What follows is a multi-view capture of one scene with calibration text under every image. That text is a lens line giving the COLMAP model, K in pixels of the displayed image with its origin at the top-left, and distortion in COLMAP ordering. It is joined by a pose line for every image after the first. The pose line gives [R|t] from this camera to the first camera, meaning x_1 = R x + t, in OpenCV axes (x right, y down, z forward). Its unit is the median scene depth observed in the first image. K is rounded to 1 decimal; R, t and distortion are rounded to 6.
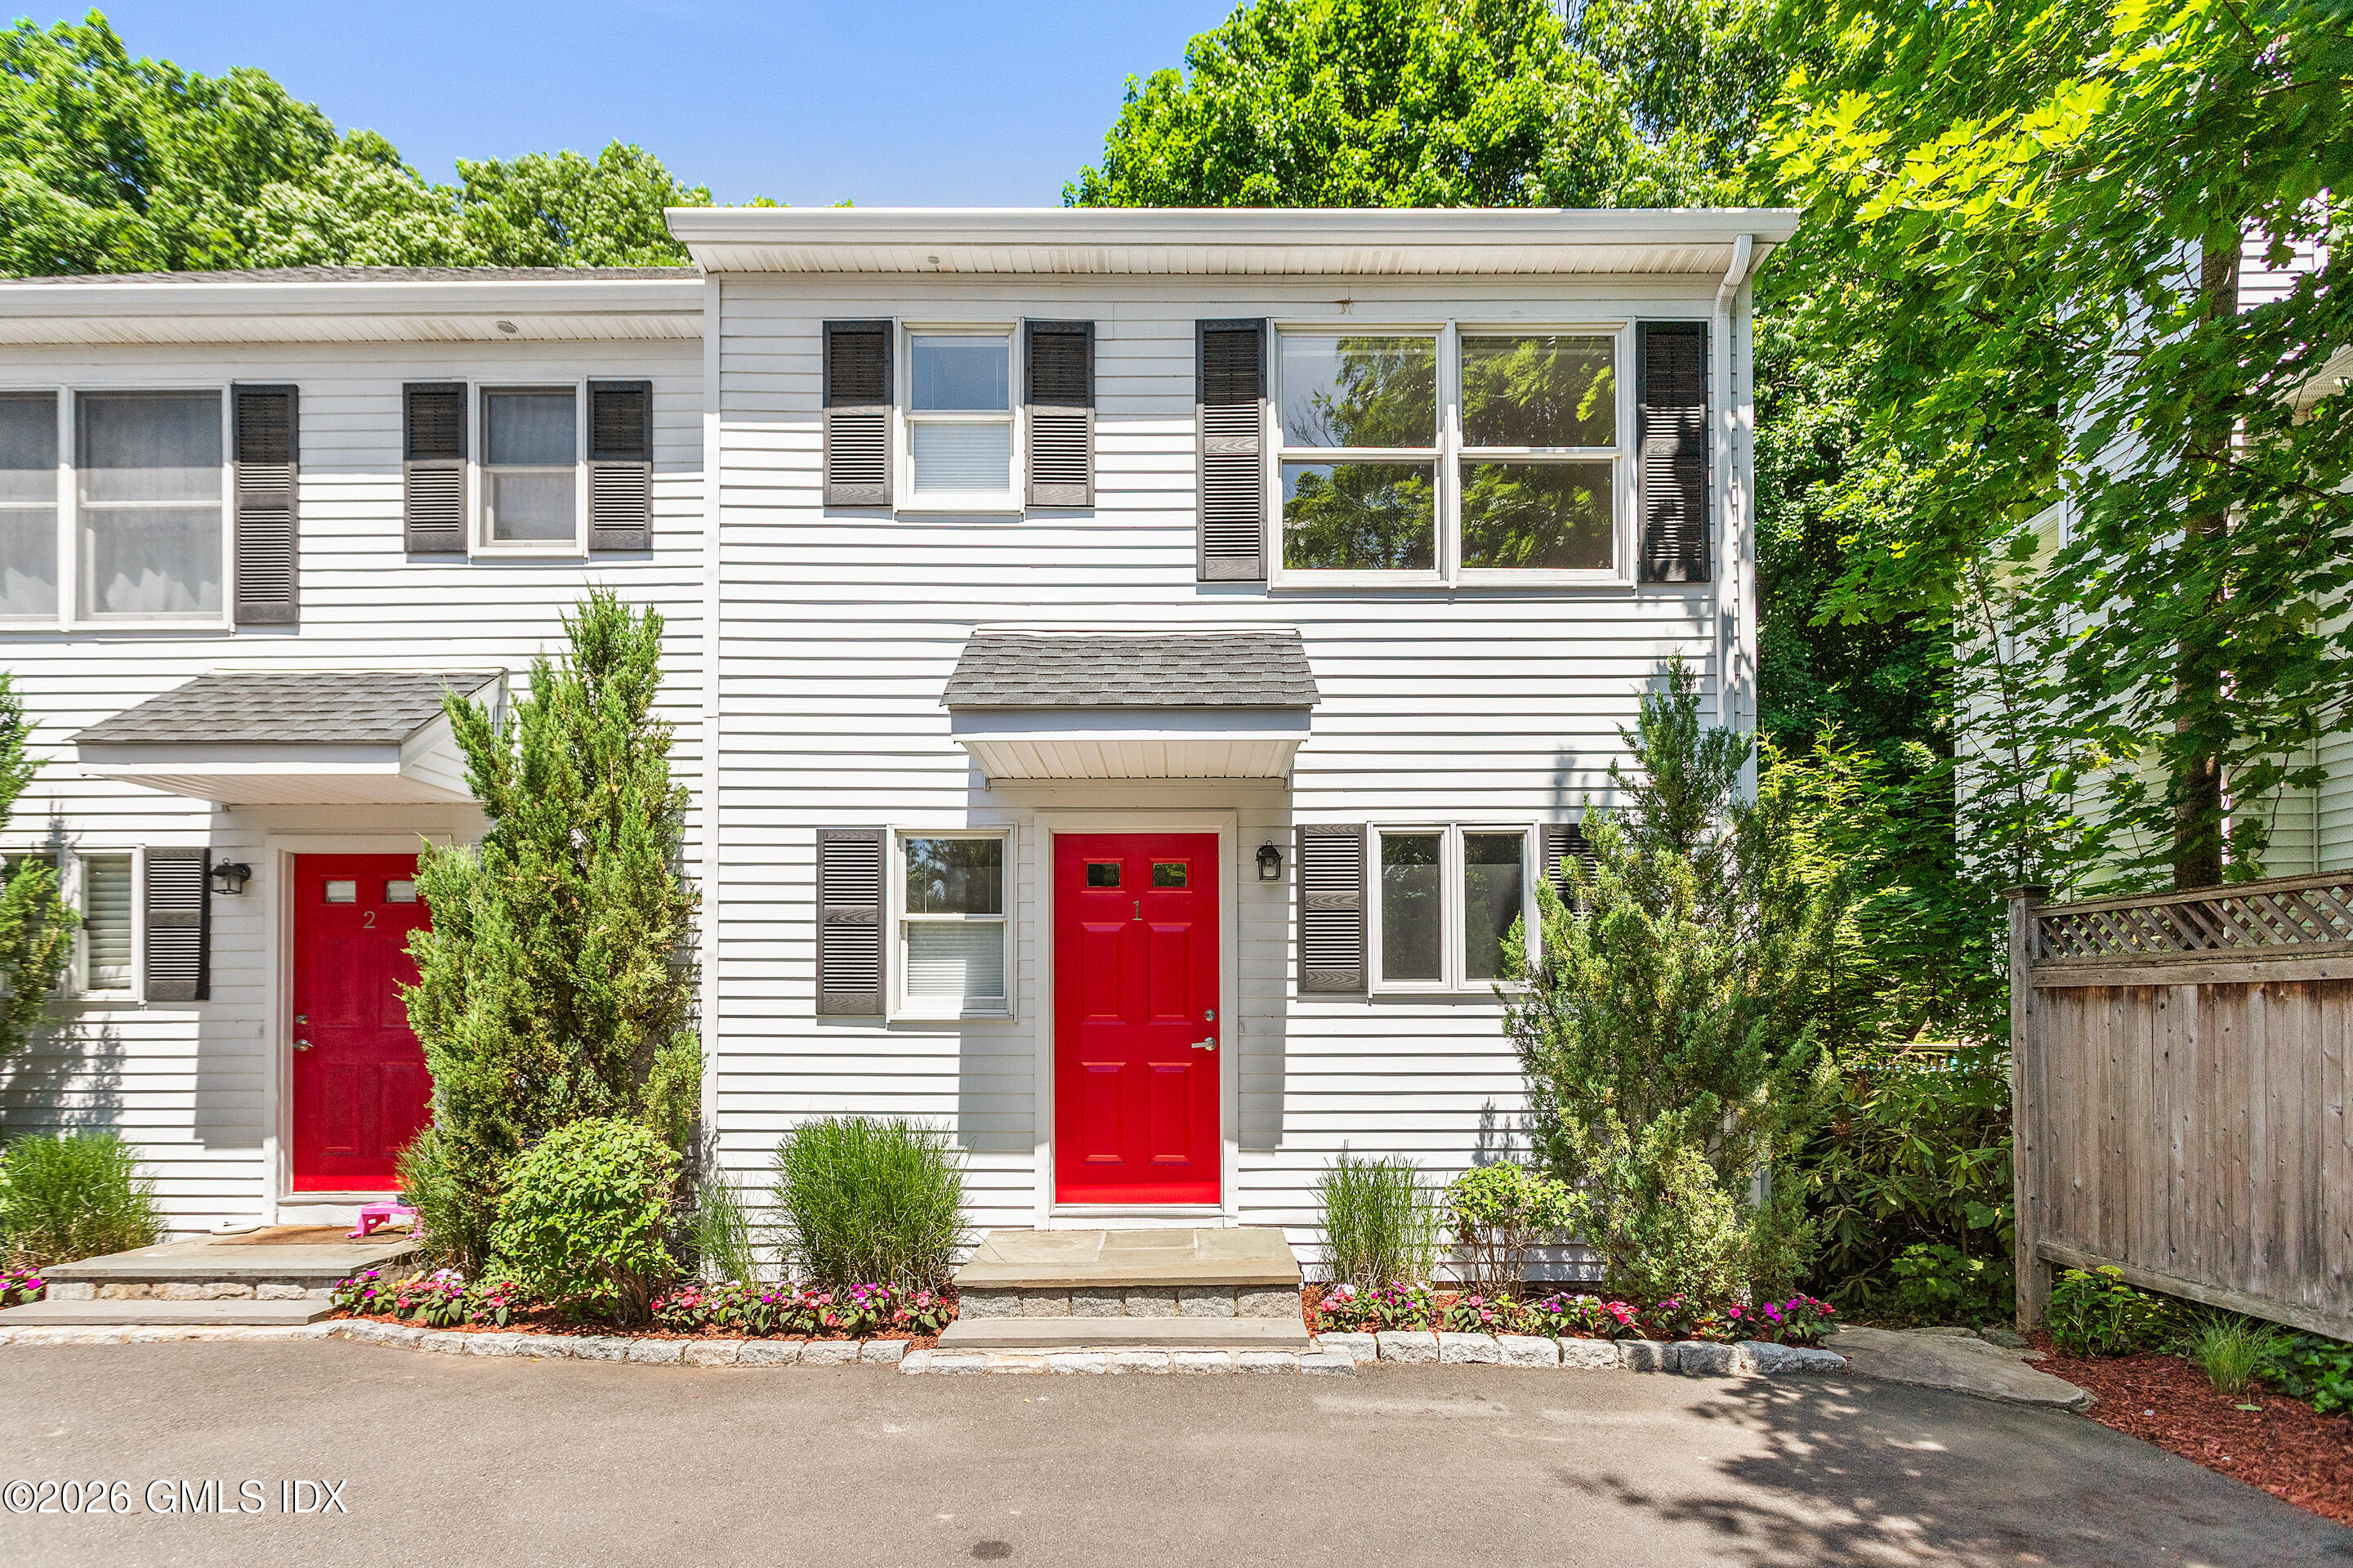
lens RADIAL K [[1106.0, 0, 1173.1], [0, 1106.0, 800.0], [0, 0, 1]] dist [0.000071, 0.001040]
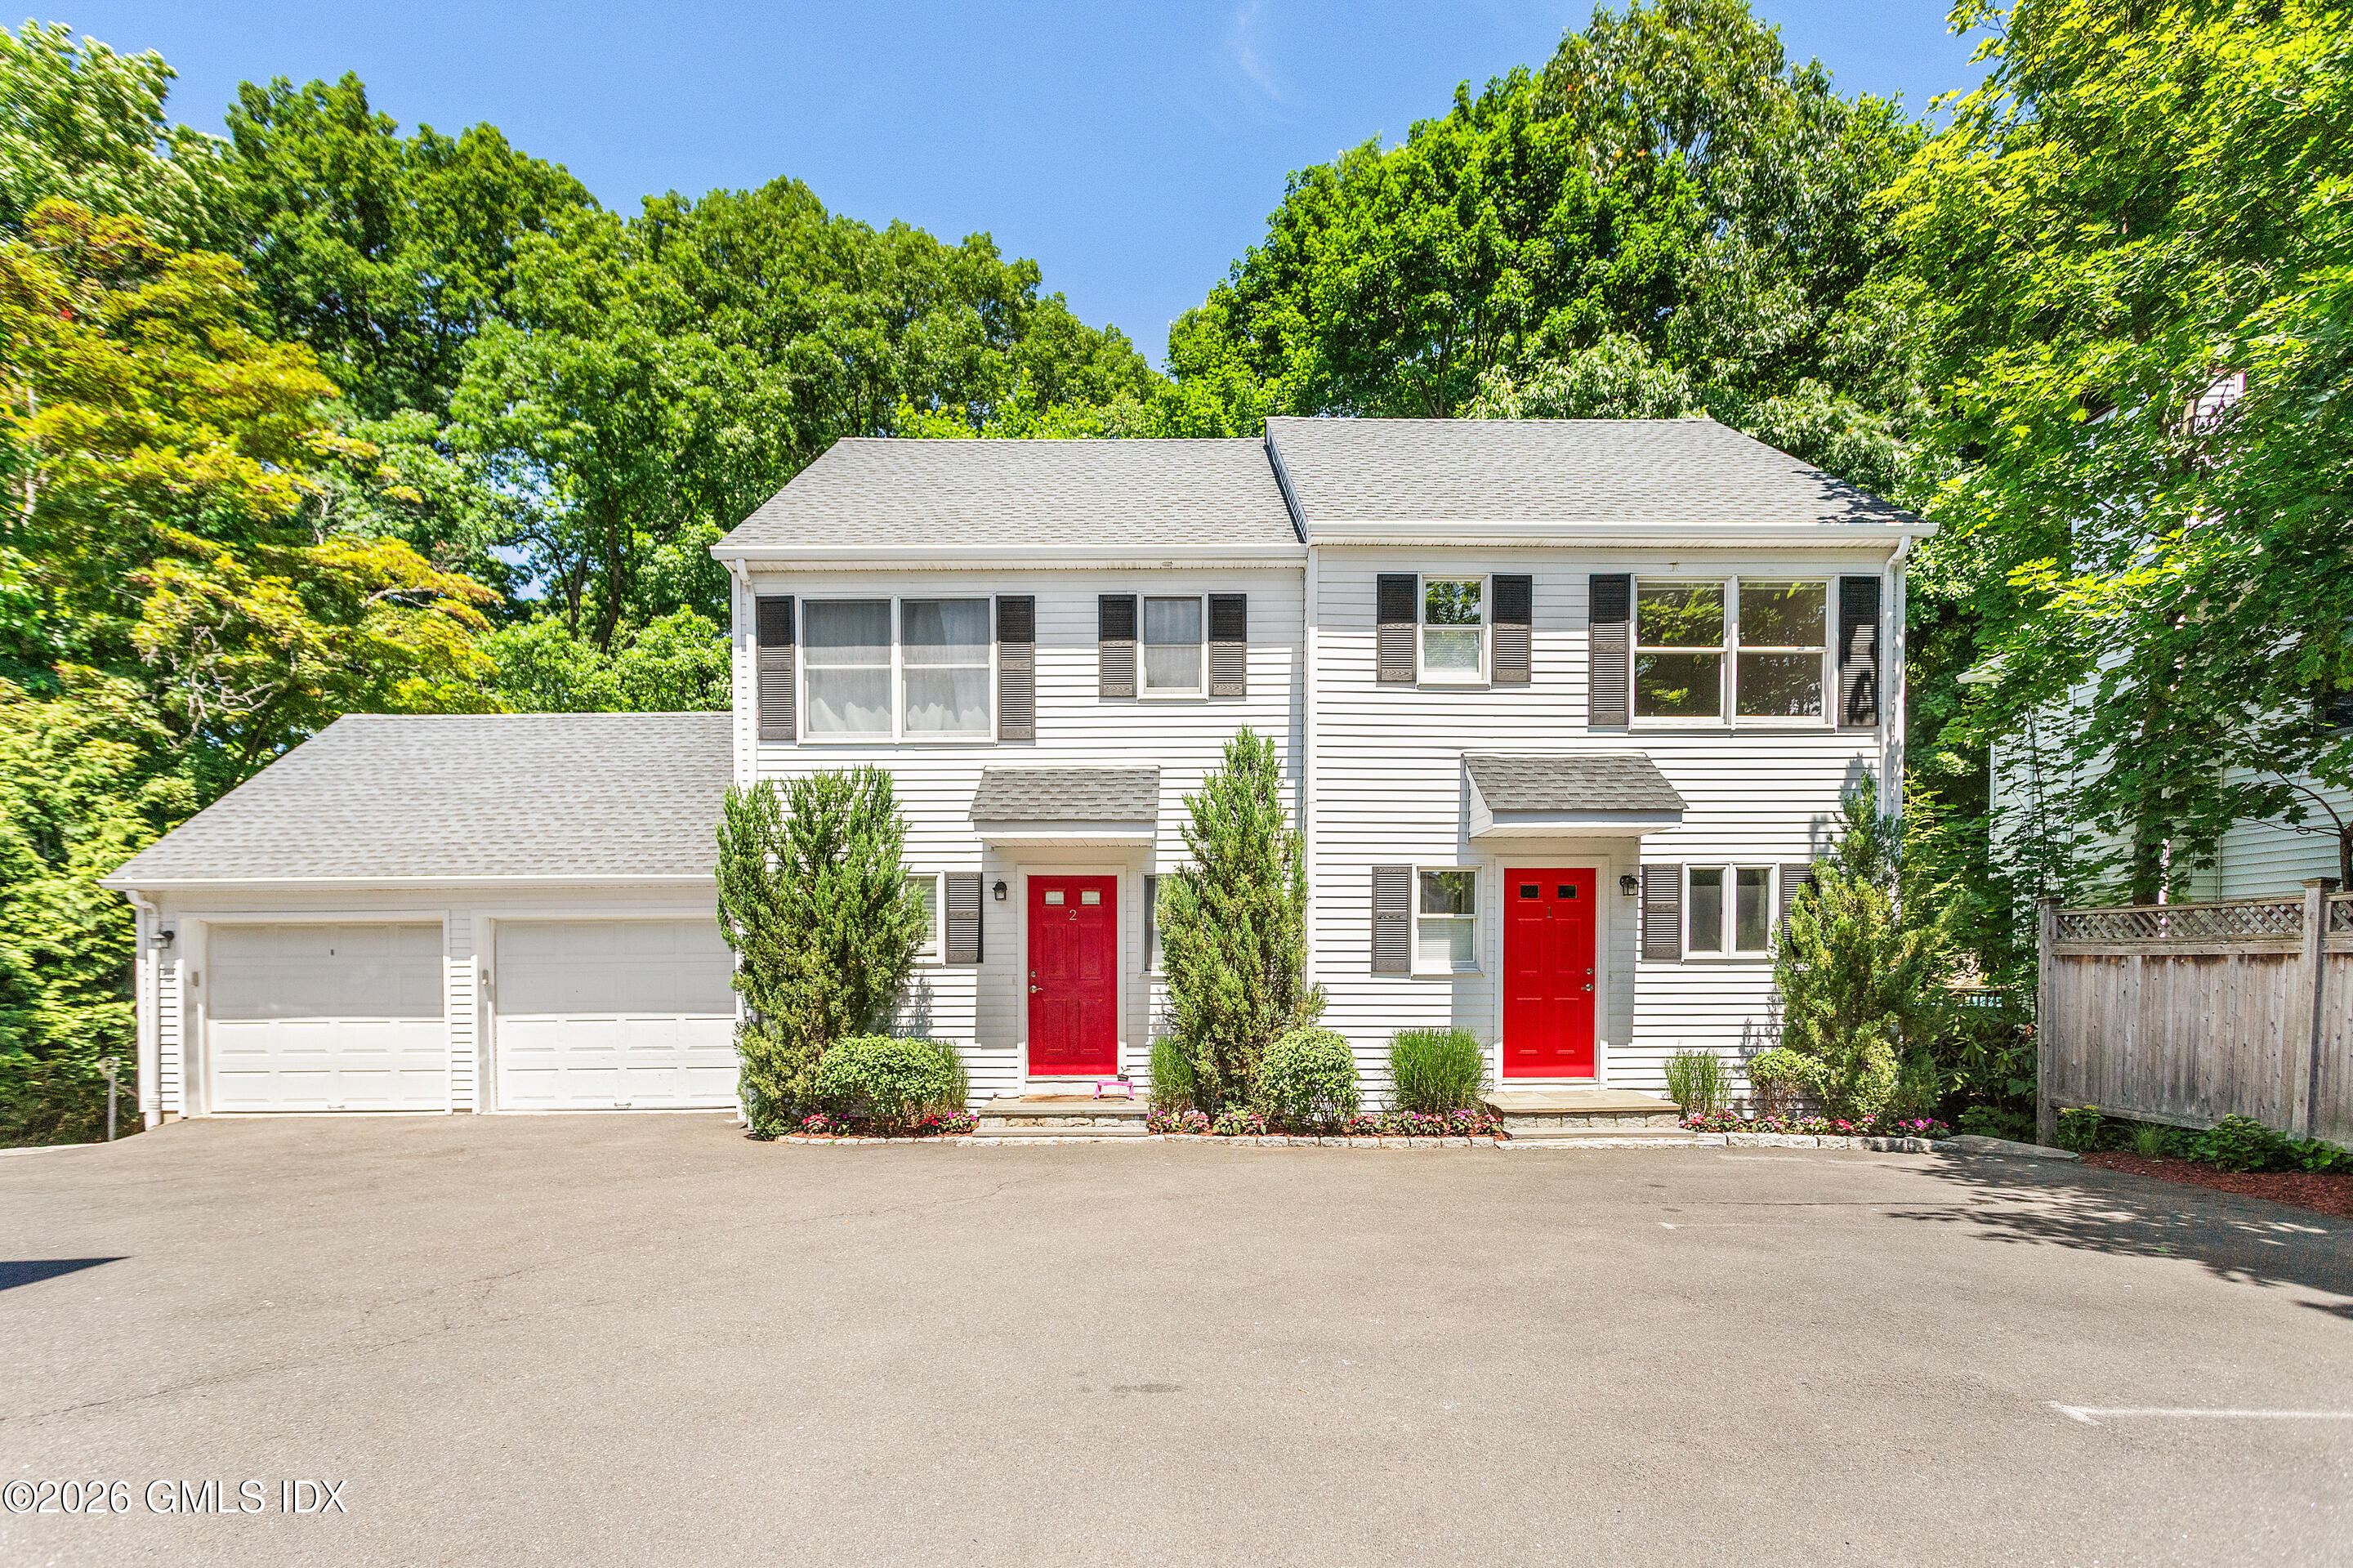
lens RADIAL K [[1125.0, 0, 1176.5], [0, 1125.0, 784.0], [0, 0, 1]] dist [0.001672, 0.001015]
pose [[0.999800, 0.001716, 0.019912, -0.664861], [-0.002465, 0.999288, 0.037656, -0.169560], [-0.019834, -0.037698, 0.999092, -0.767596]]
